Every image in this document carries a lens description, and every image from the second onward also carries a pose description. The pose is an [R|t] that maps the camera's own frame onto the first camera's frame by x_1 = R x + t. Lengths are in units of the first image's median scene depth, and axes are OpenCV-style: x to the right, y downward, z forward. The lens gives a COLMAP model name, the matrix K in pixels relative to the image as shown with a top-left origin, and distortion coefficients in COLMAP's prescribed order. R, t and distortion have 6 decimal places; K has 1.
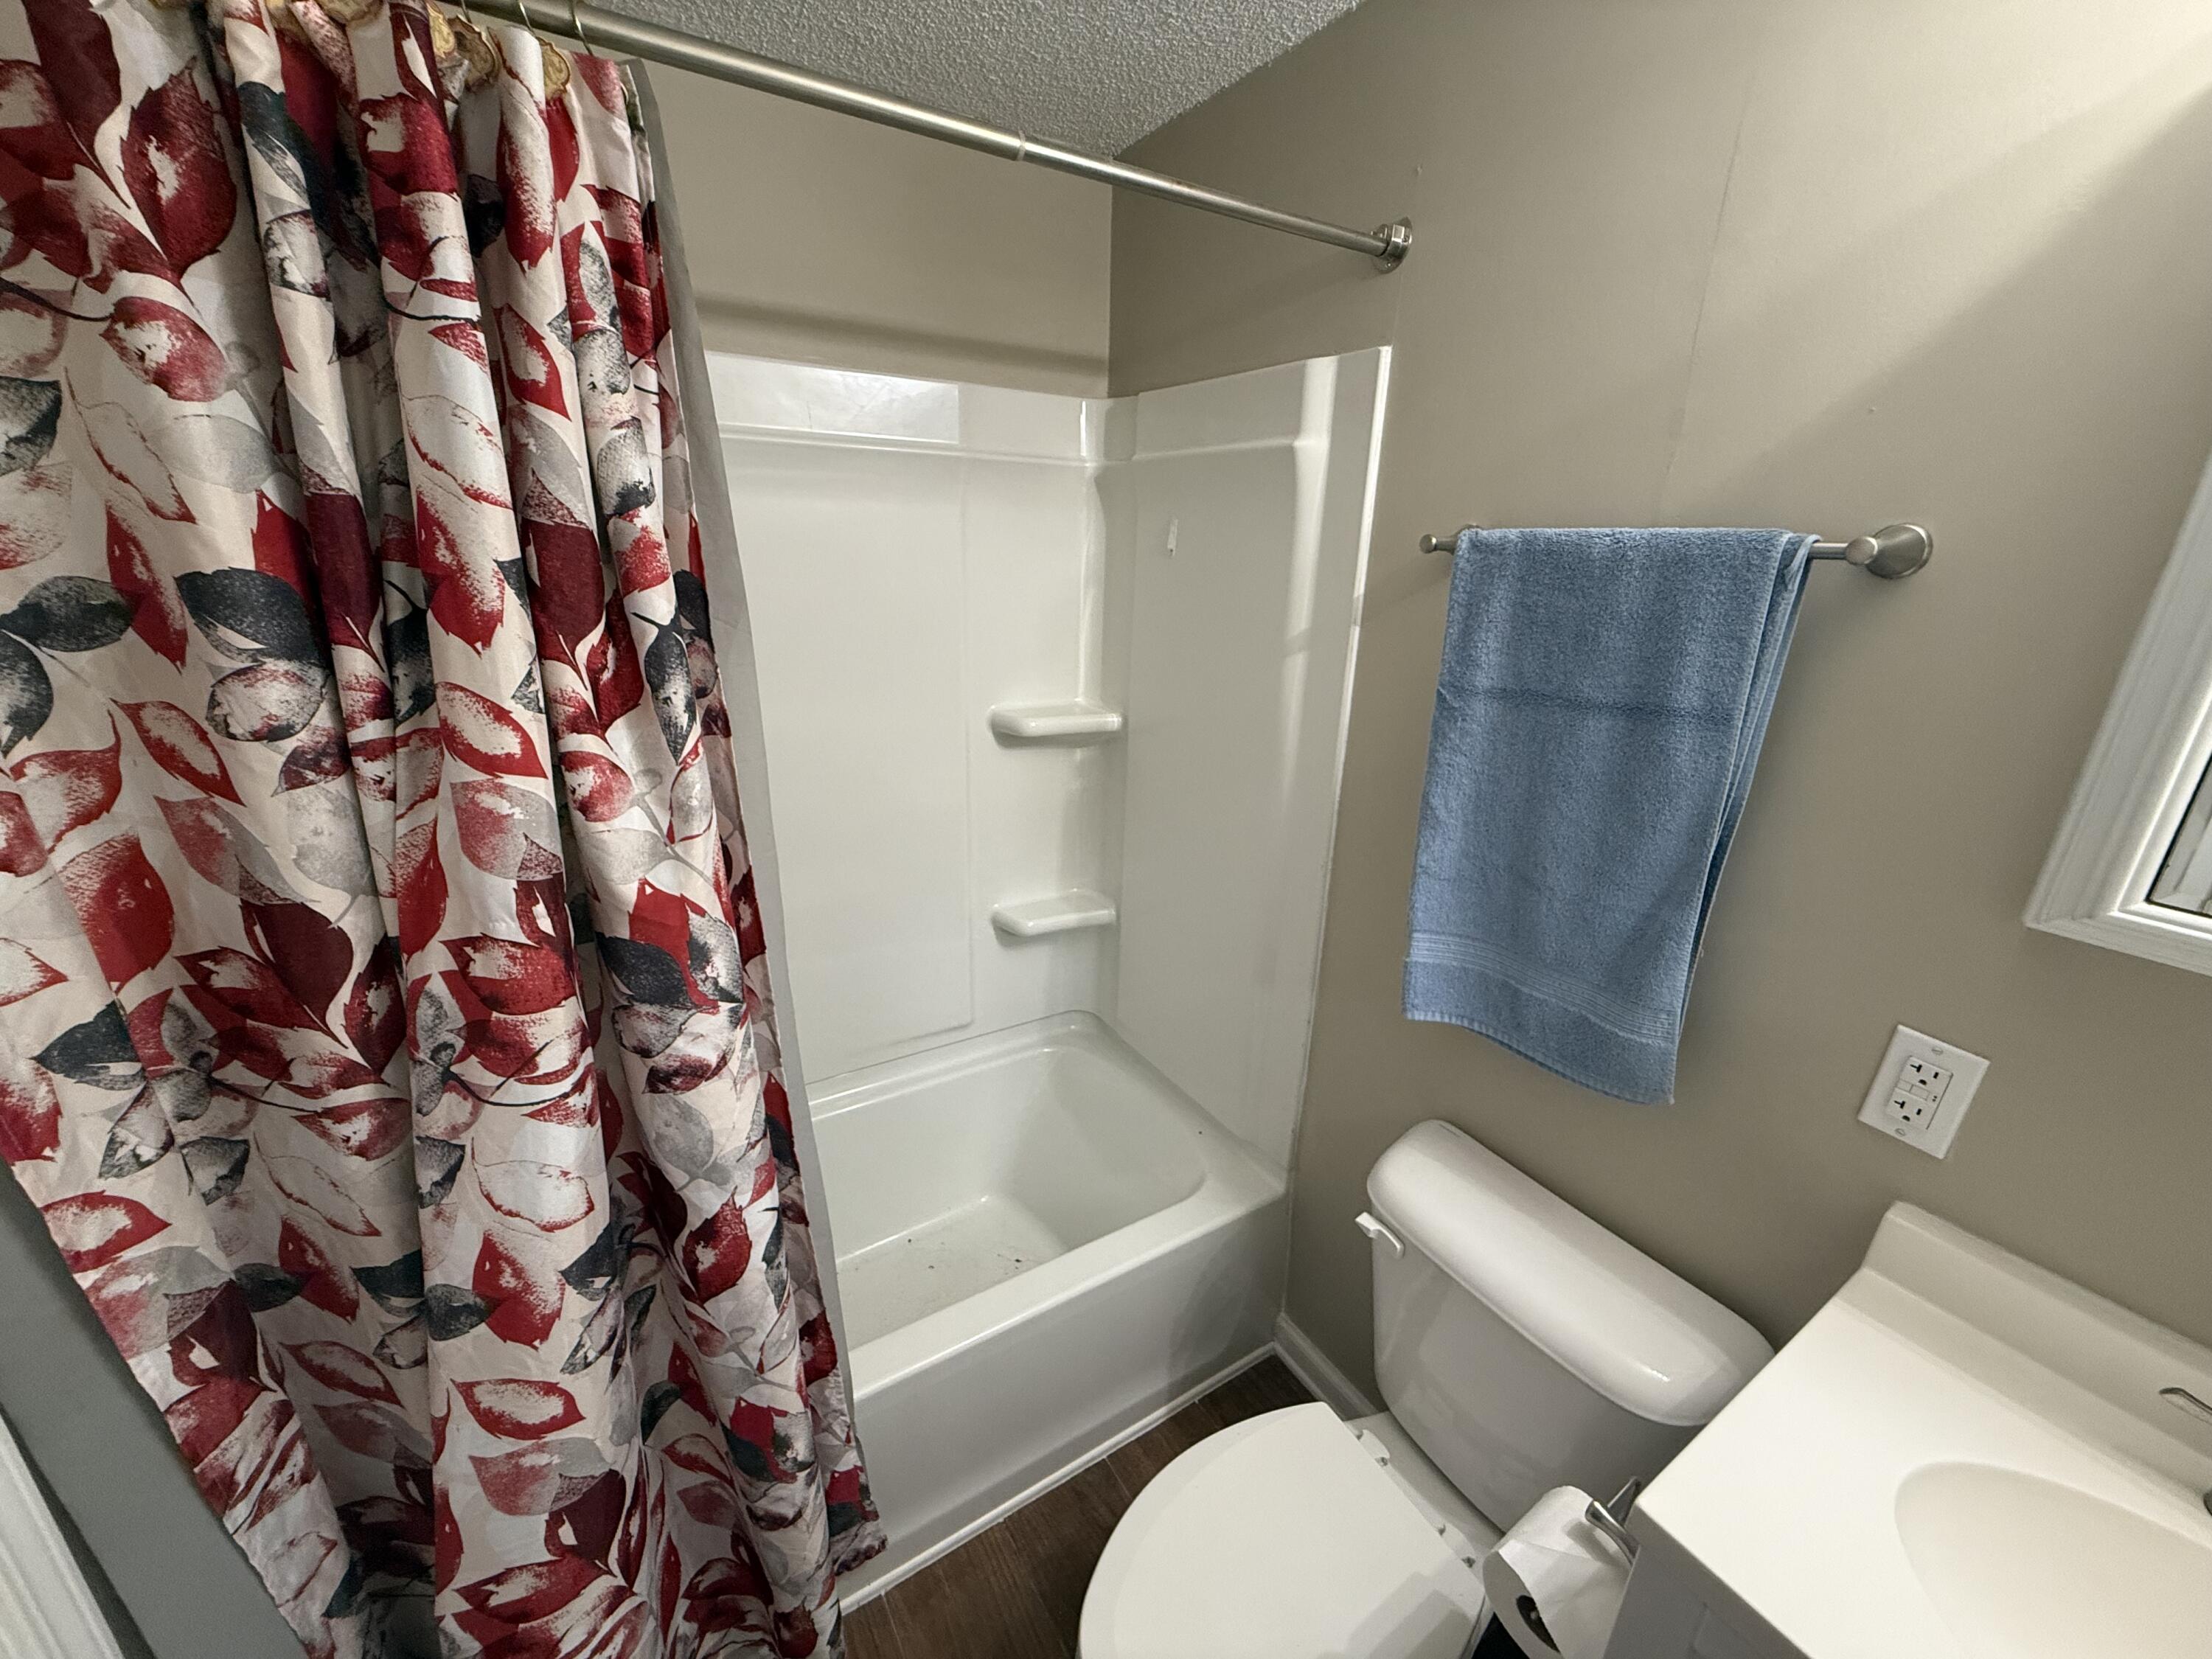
lens RADIAL K [[879.4, 0, 1101.8], [0, 879.4, 827.8], [0, 0, 1]] dist [0.000279, 0.000129]
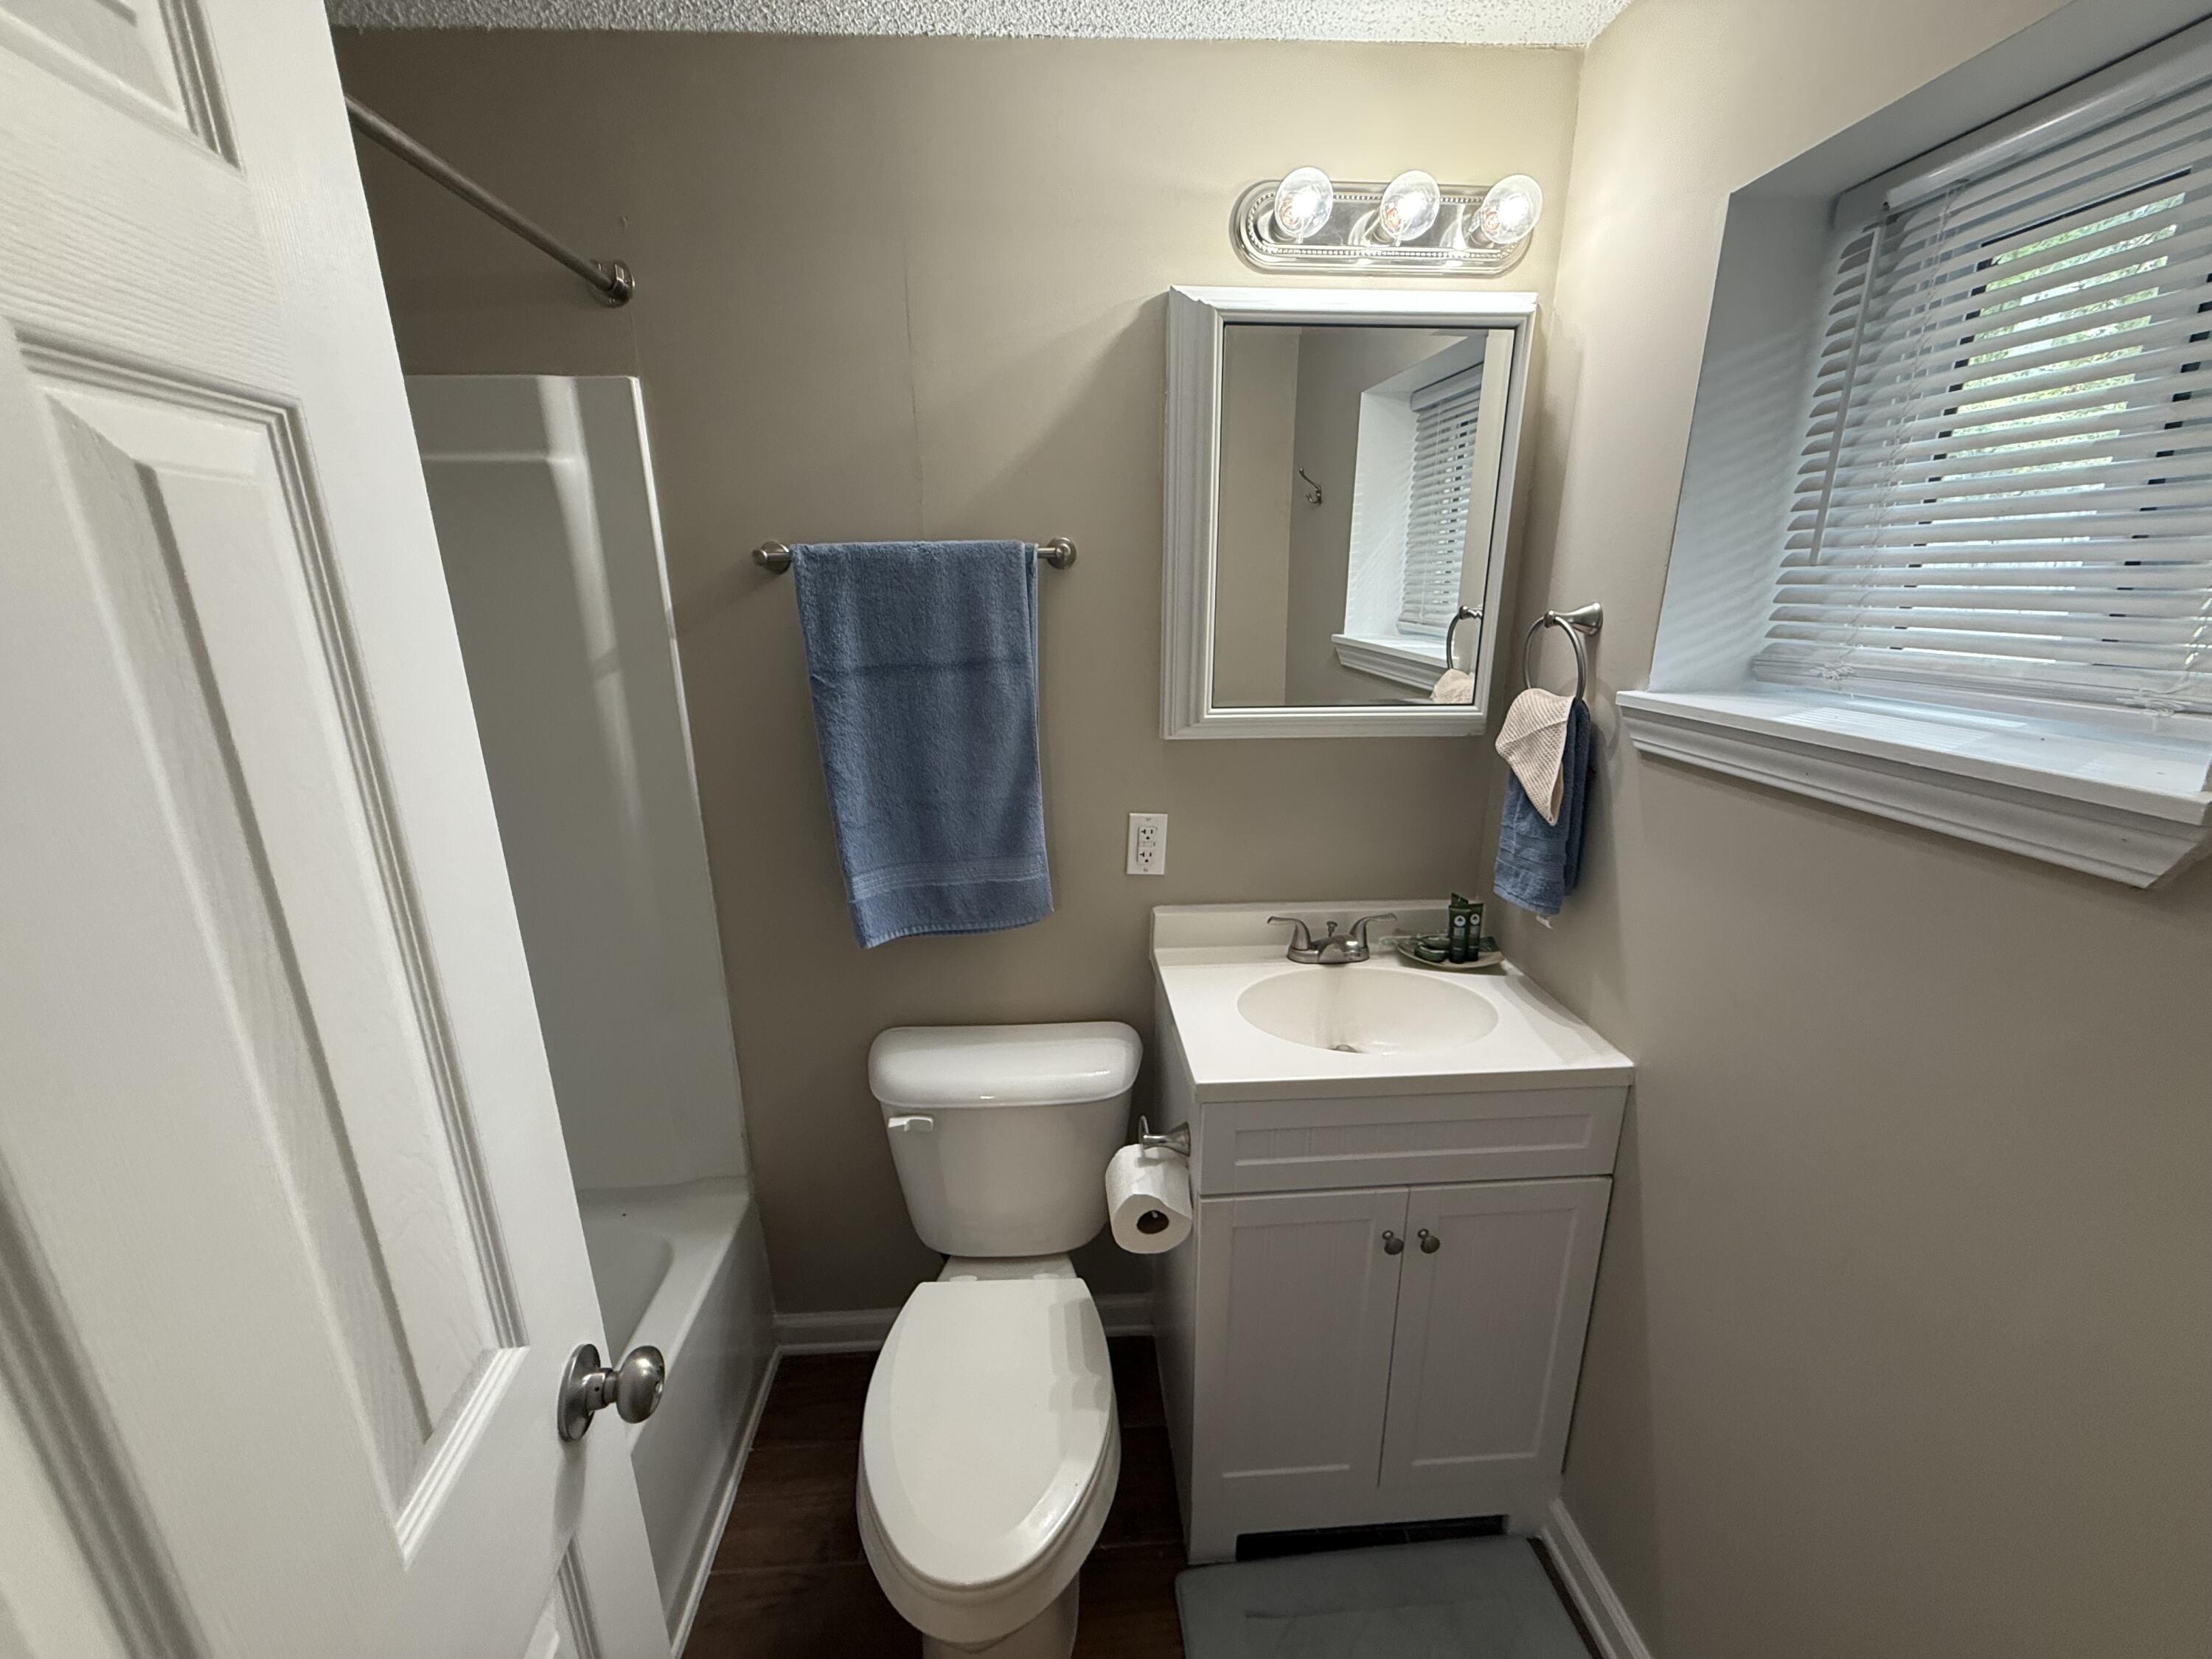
lens RADIAL K [[879.4, 0, 1101.8], [0, 879.4, 827.8], [0, 0, 1]] dist [0.000279, 0.000129]
pose [[0.480242, -0.268112, 0.835155, -0.522030], [0.297804, 0.945420, 0.132264, -0.003130], [-0.825034, 0.185194, 0.533875, 0.076450]]
